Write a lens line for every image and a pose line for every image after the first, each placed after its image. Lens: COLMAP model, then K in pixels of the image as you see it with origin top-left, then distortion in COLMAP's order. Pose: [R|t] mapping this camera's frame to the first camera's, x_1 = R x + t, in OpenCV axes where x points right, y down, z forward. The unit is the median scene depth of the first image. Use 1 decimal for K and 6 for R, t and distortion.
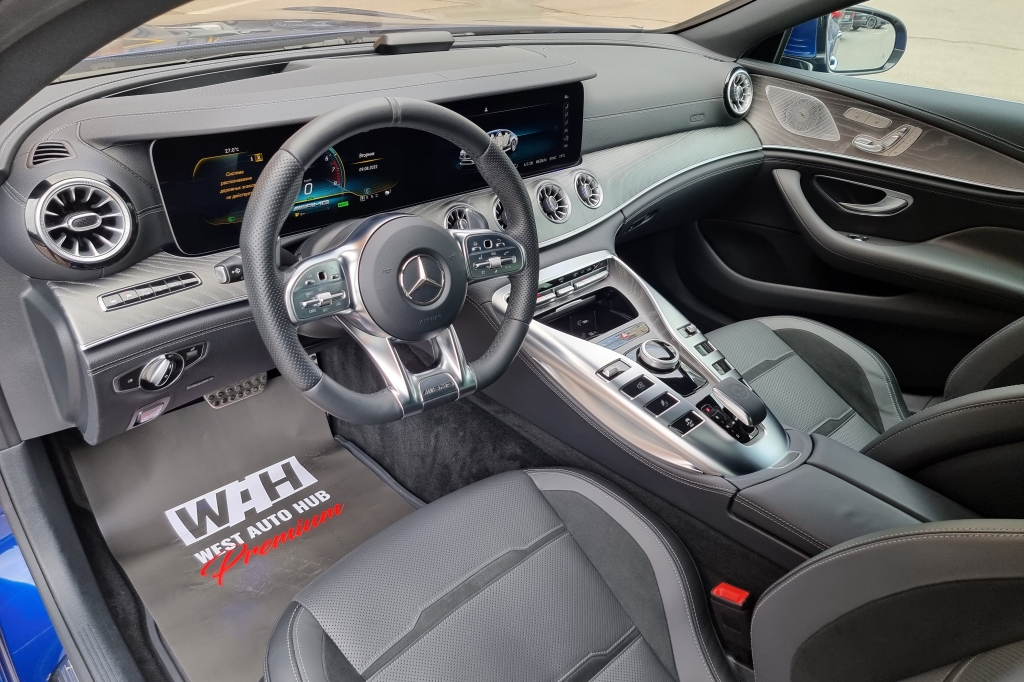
lens RADIAL K [[699.3, 0, 512.1], [0, 699.3, 377.1], [0, 0, 1]] dist [0.003963, 0.002698]
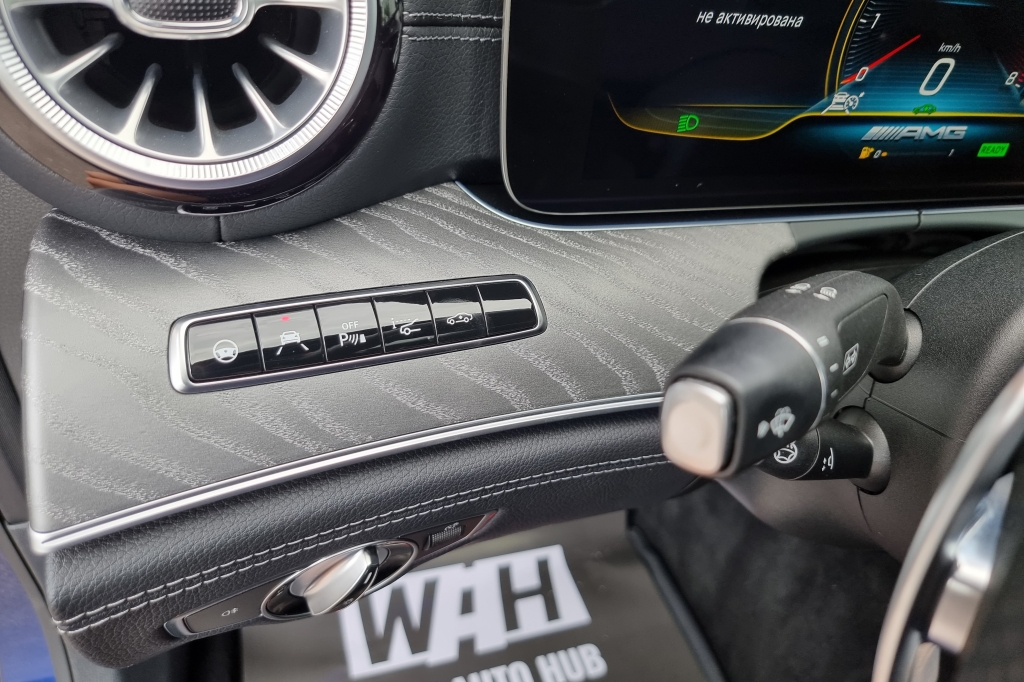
lens RADIAL K [[844.7, 0, 513.1], [0, 844.7, 420.2], [0, 0, 1]] dist [-0.037931, -0.002488]
pose [[0.899538, 0.311419, -0.306350, -0.245925], [-0.285707, 0.949905, 0.126698, -0.099446], [0.330460, -0.026443, 0.943450, 0.489430]]
